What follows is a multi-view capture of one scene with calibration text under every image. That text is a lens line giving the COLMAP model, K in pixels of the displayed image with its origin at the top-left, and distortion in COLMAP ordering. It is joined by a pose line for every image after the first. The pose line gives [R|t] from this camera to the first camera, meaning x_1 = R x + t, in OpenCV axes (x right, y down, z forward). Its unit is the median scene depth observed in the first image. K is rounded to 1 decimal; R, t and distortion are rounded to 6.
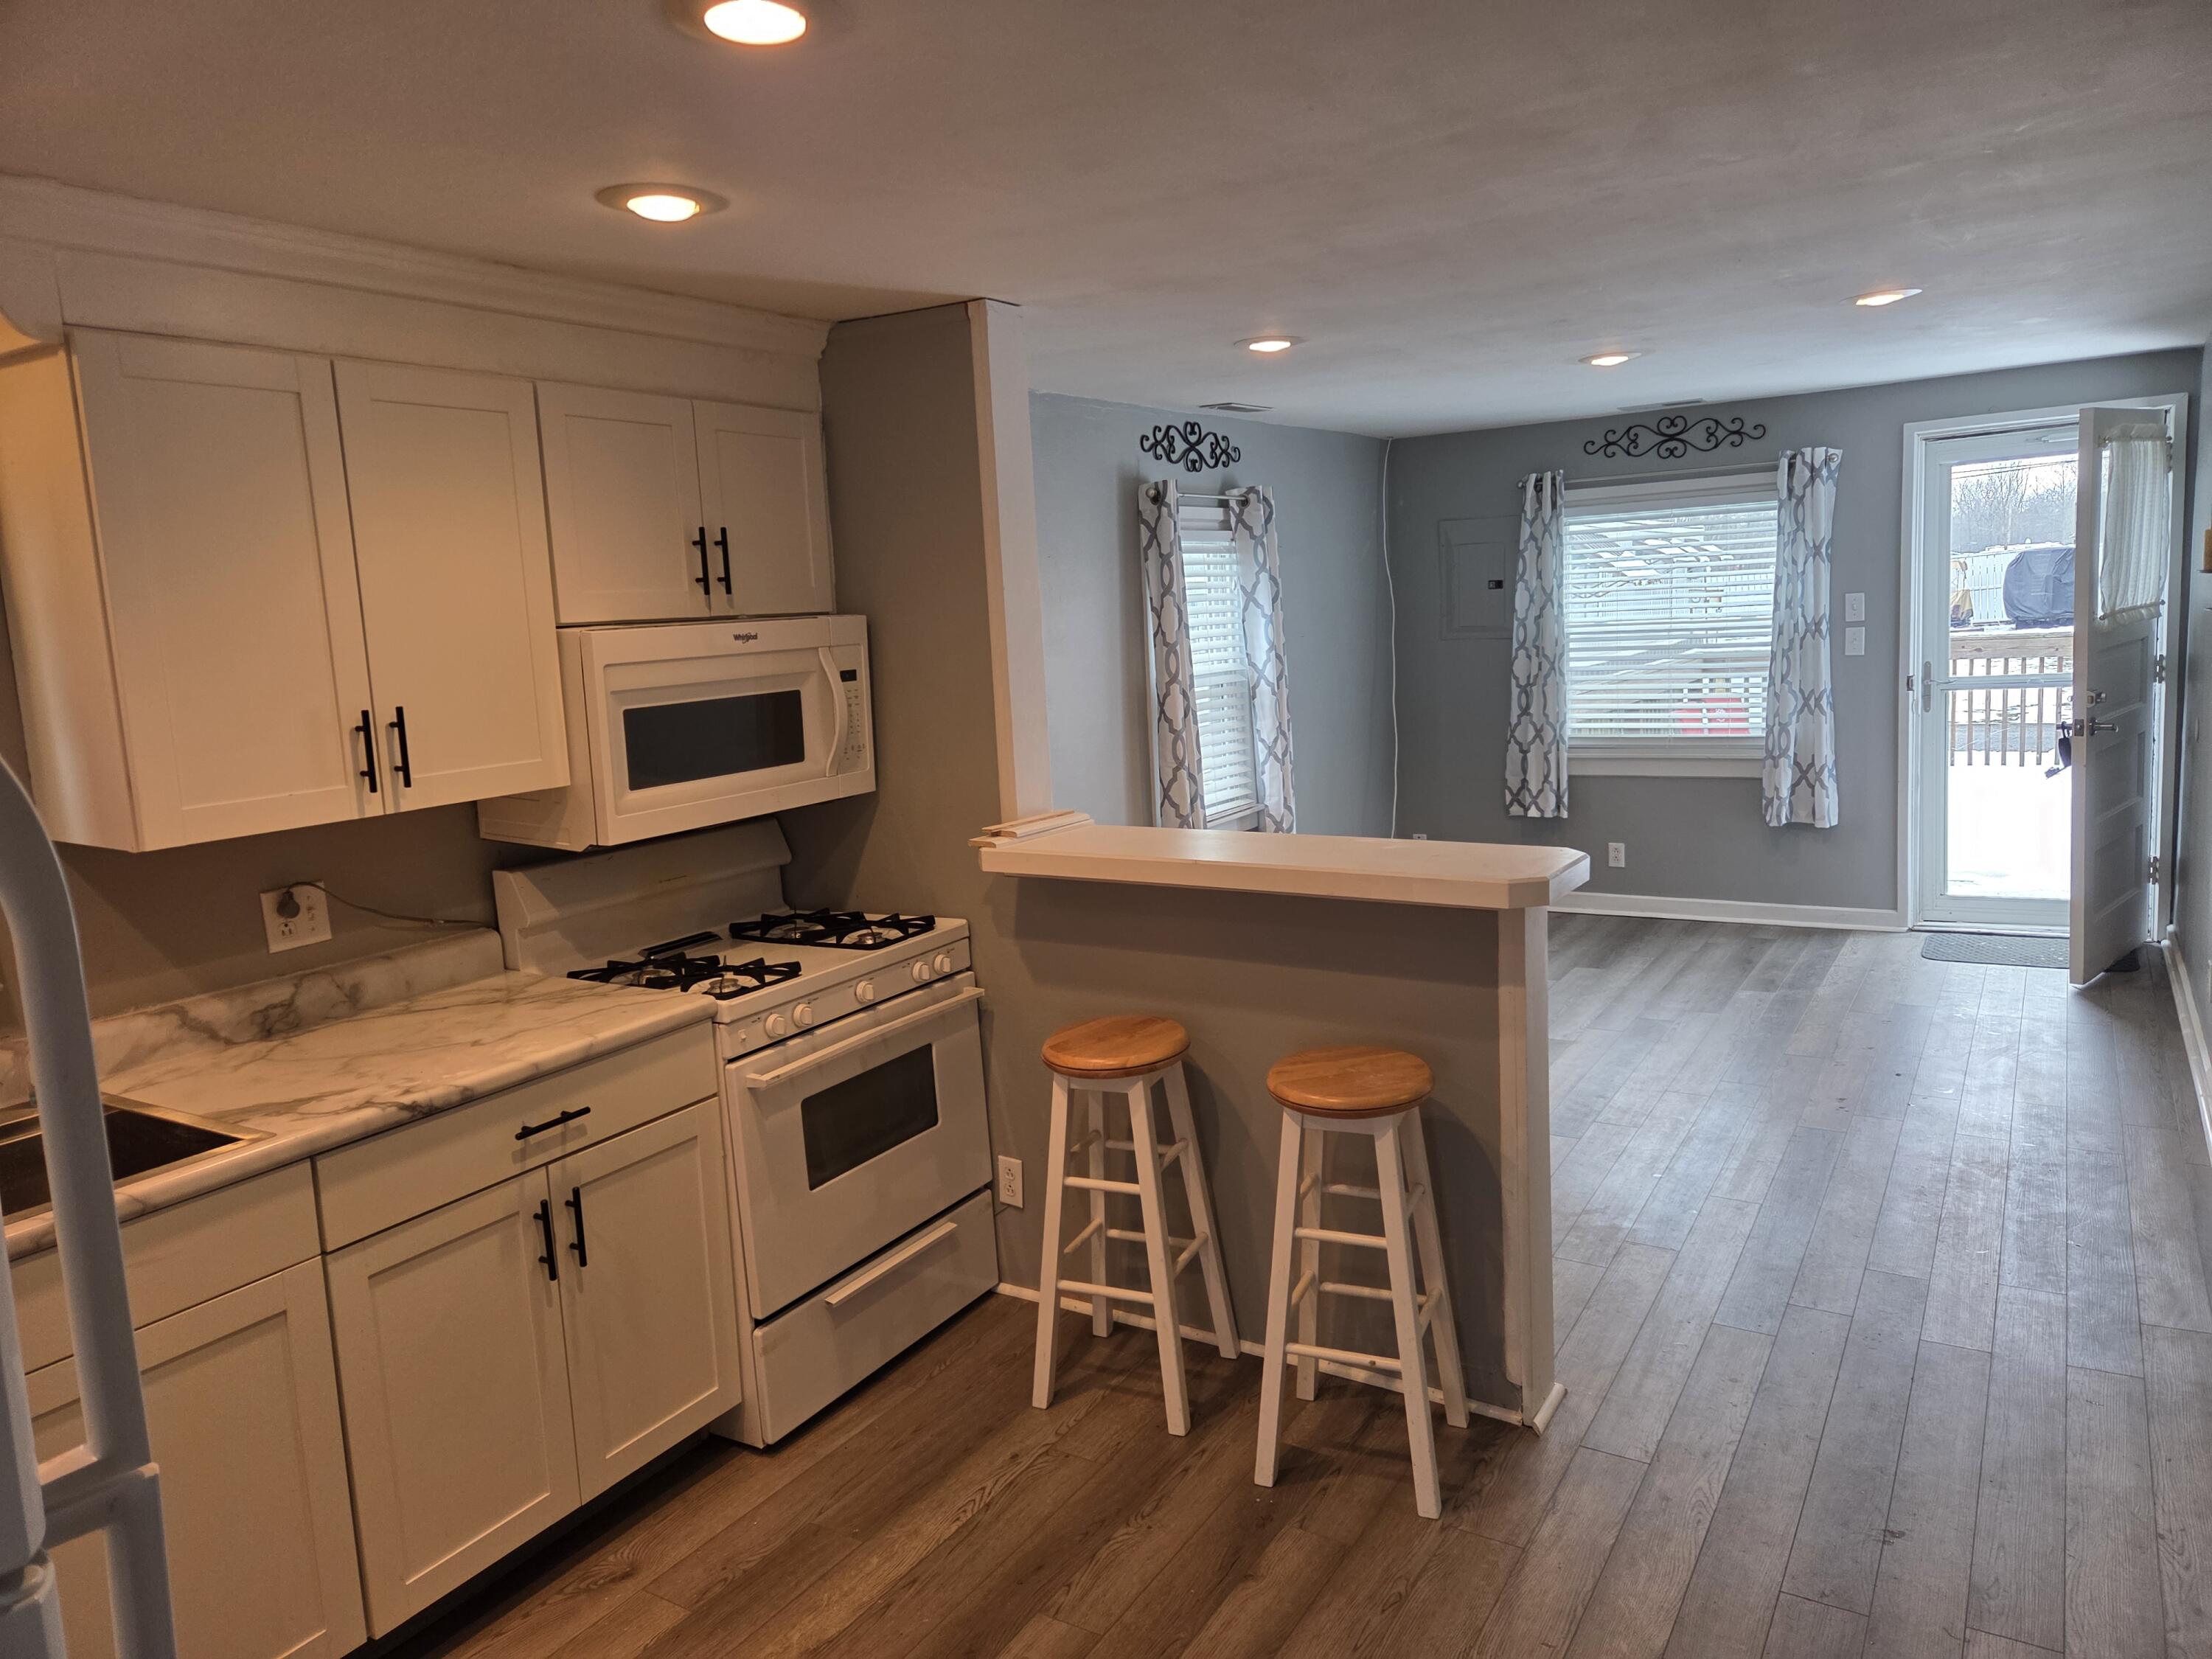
lens RADIAL K [[1504.0, 0, 1171.6], [0, 1504.0, 787.7], [0, 0, 1]] dist [0.053907, -0.068251]
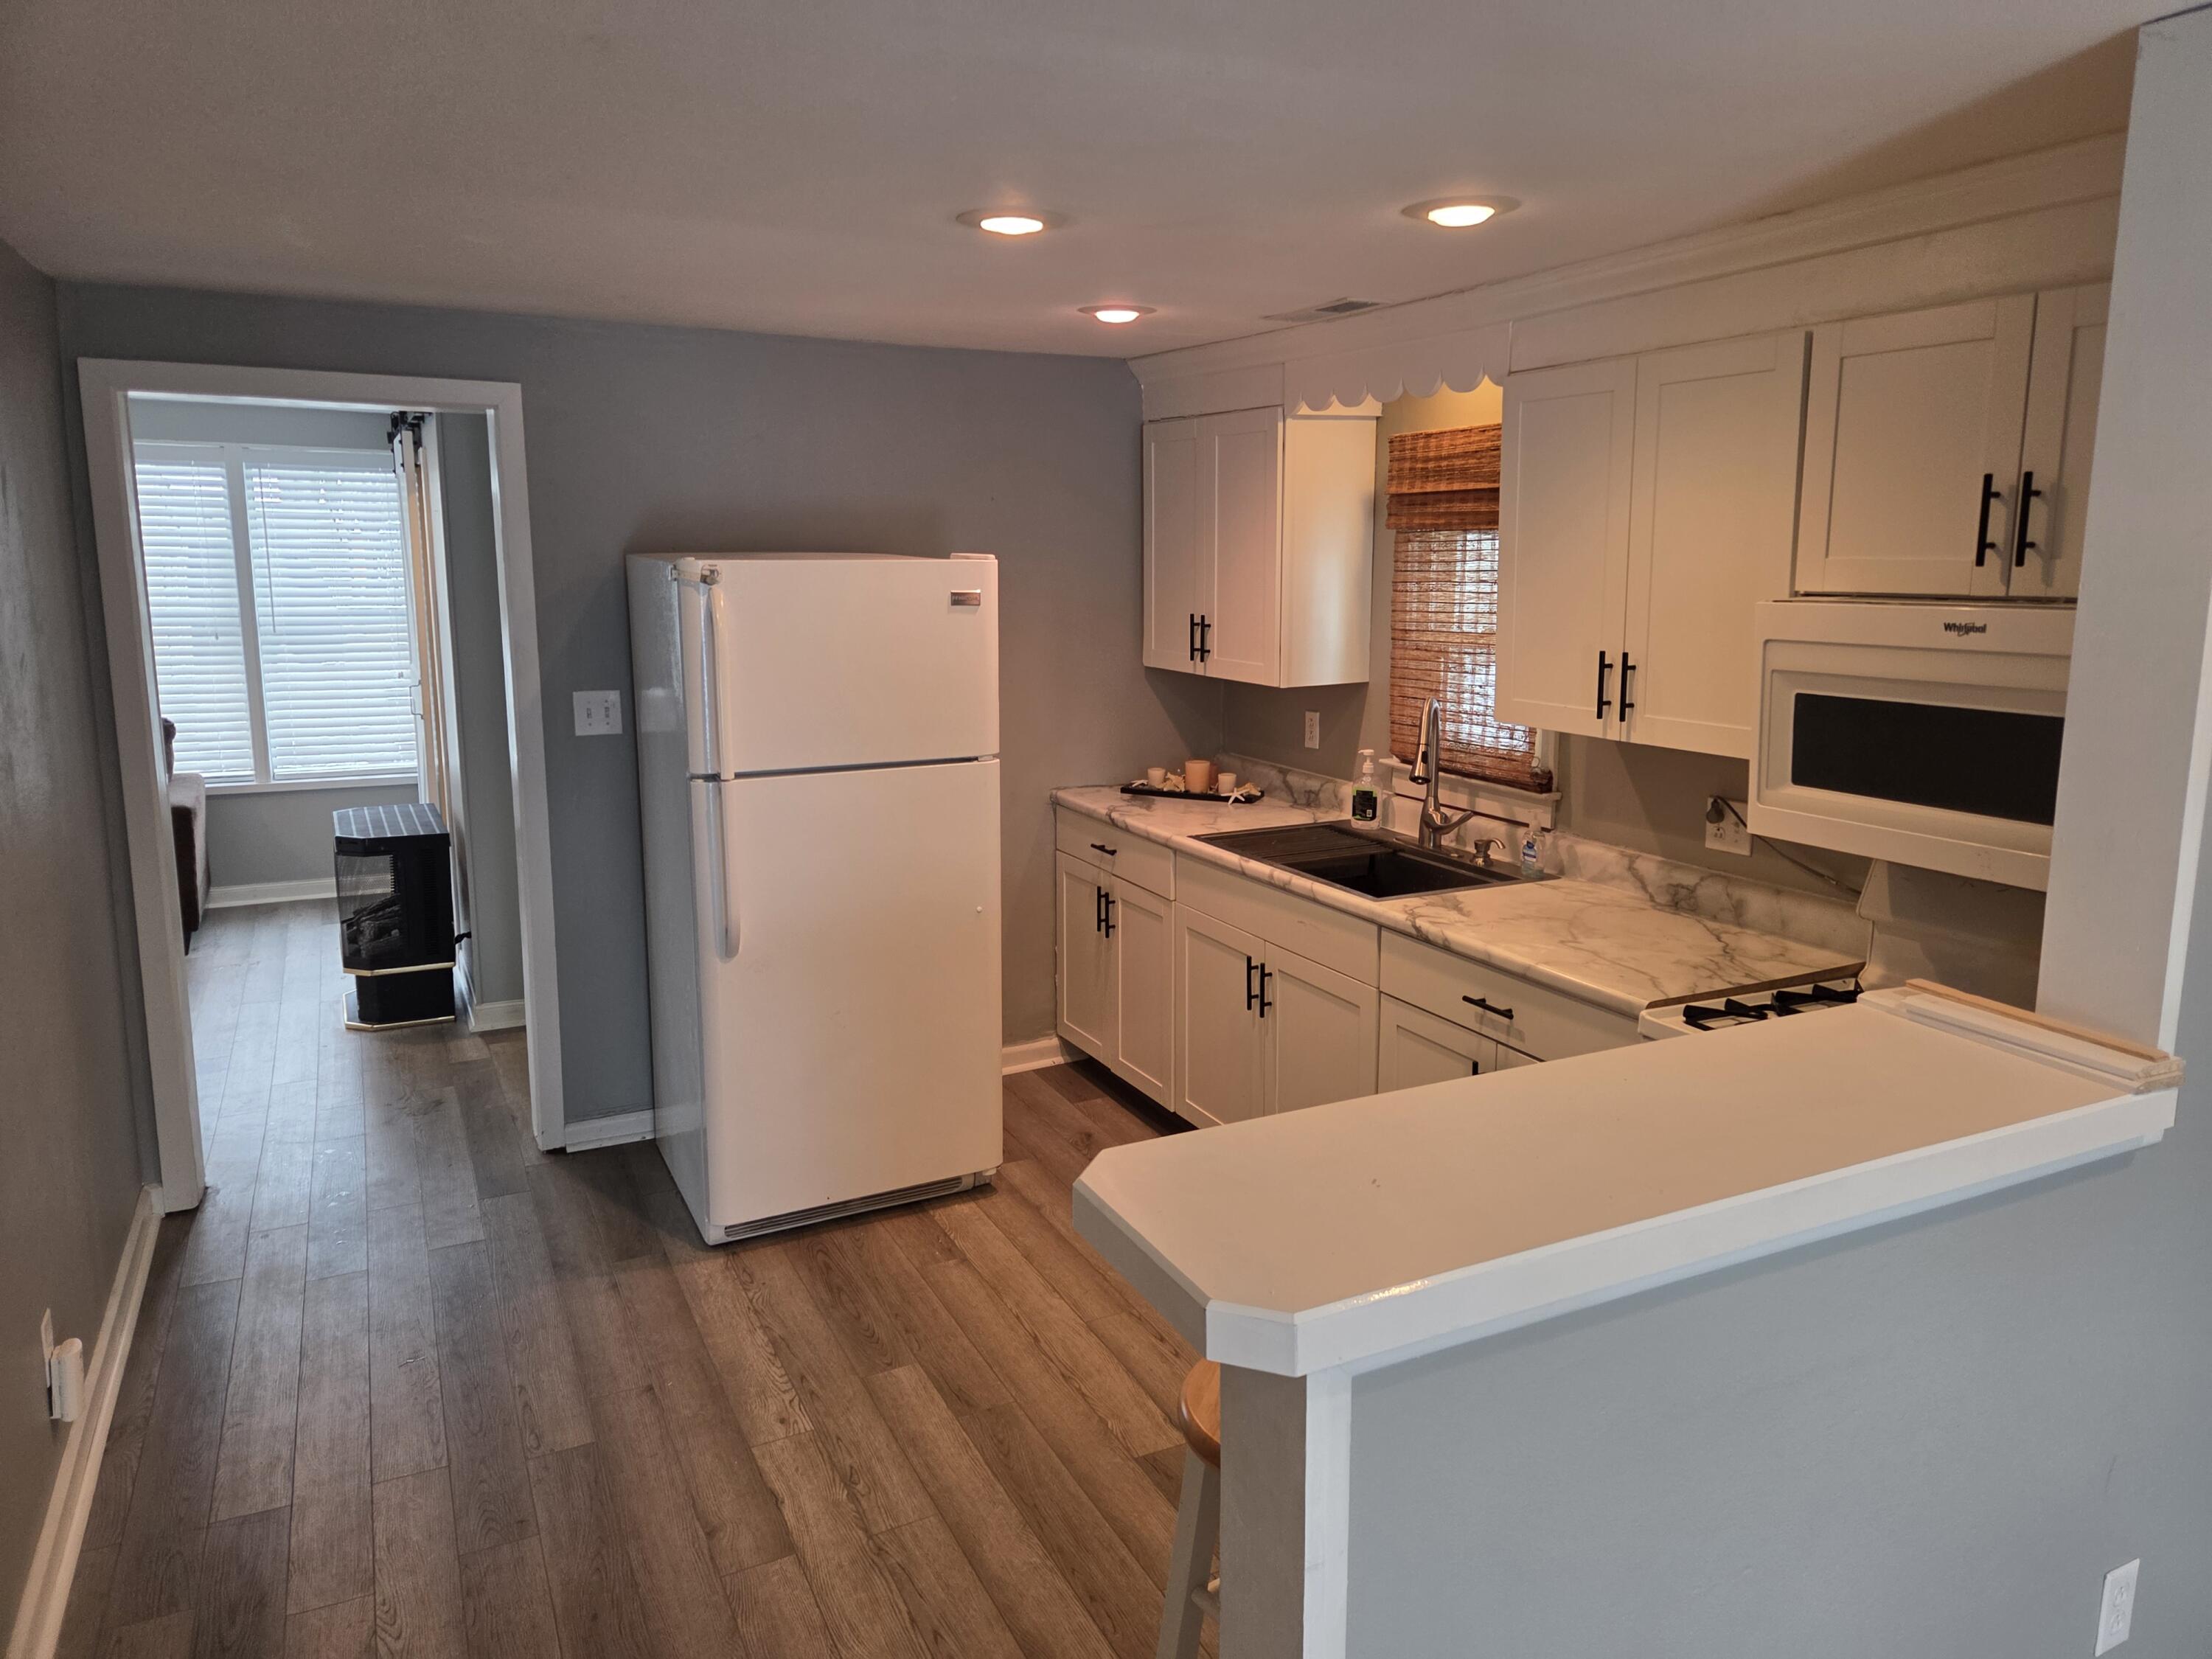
lens RADIAL K [[1504.0, 0, 1171.6], [0, 1504.0, 787.7], [0, 0, 1]] dist [0.053907, -0.068251]
pose [[-0.519715, 0.175666, -0.836085, 0.621792], [-0.089976, 0.961936, 0.258038, -0.207896], [0.849588, 0.209334, -0.484127, 1.210243]]
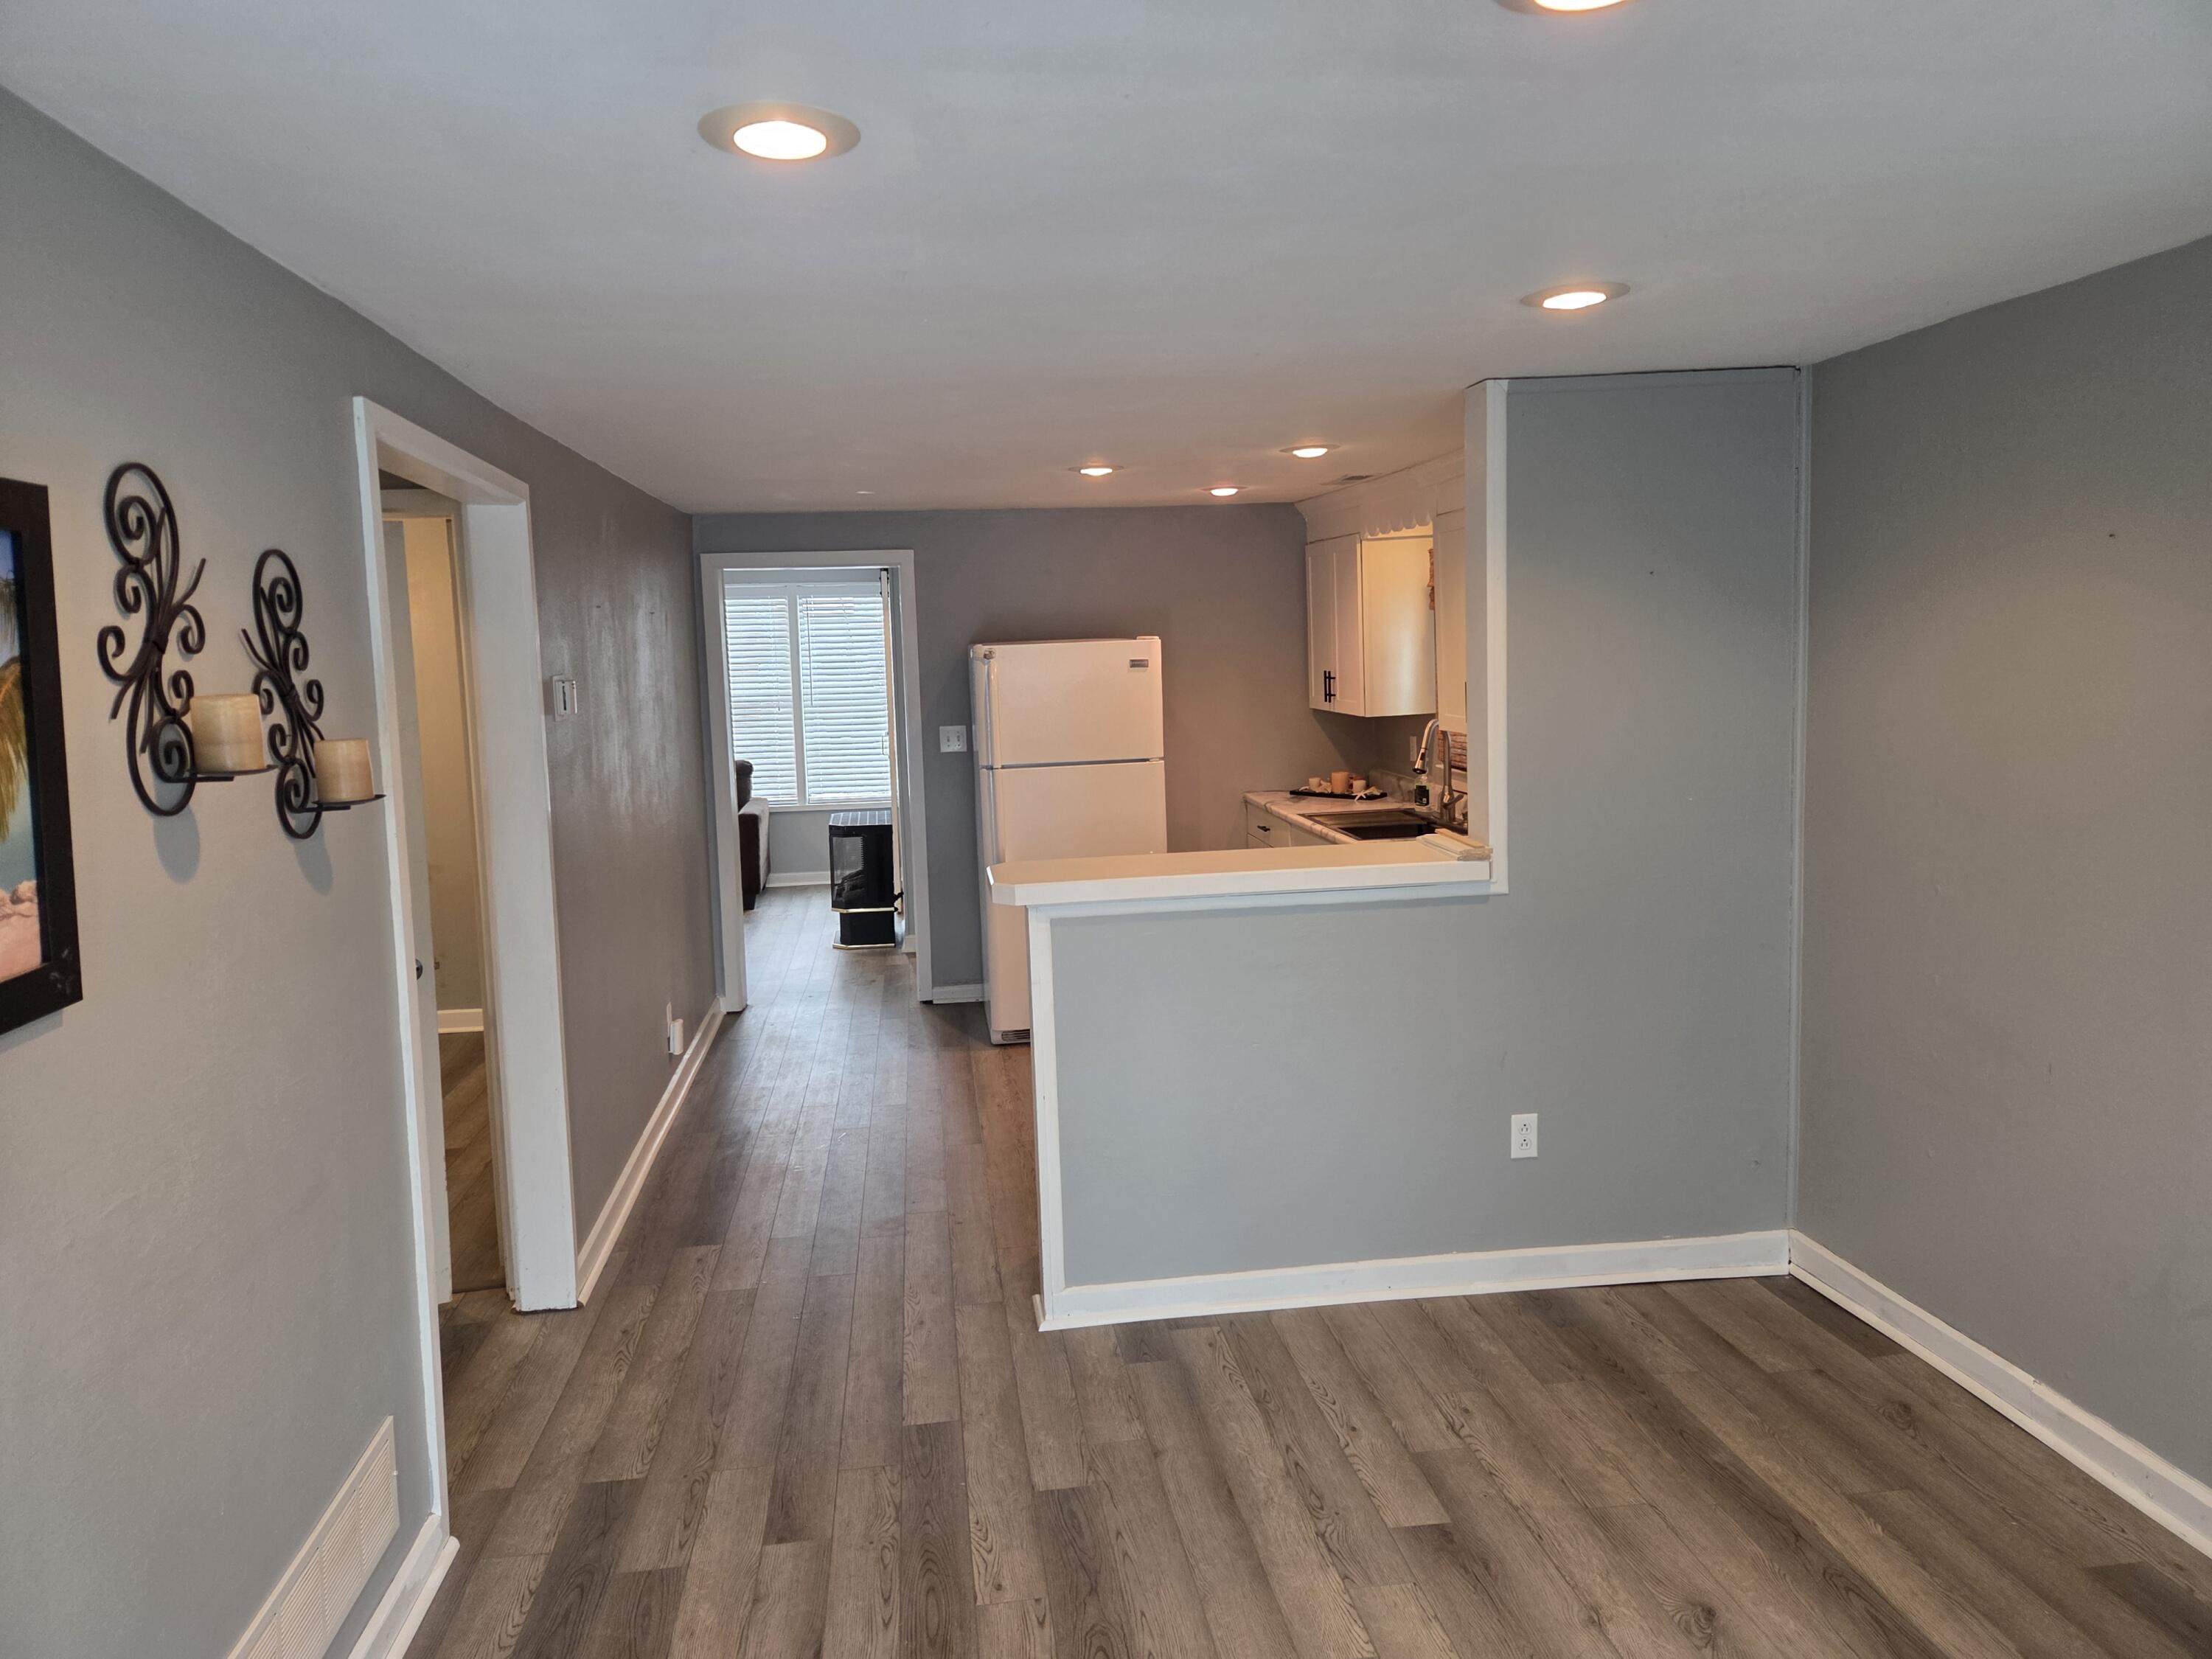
lens RADIAL K [[1478.3, 0, 1104.4], [0, 1478.3, 769.7], [0, 0, 1]] dist [0.001629, -0.000033]
pose [[-0.784252, 0.125506, -0.607616, 0.952002], [-0.009341, 0.976827, 0.213825, -0.318489], [0.620372, 0.173369, -0.764906, 2.022757]]
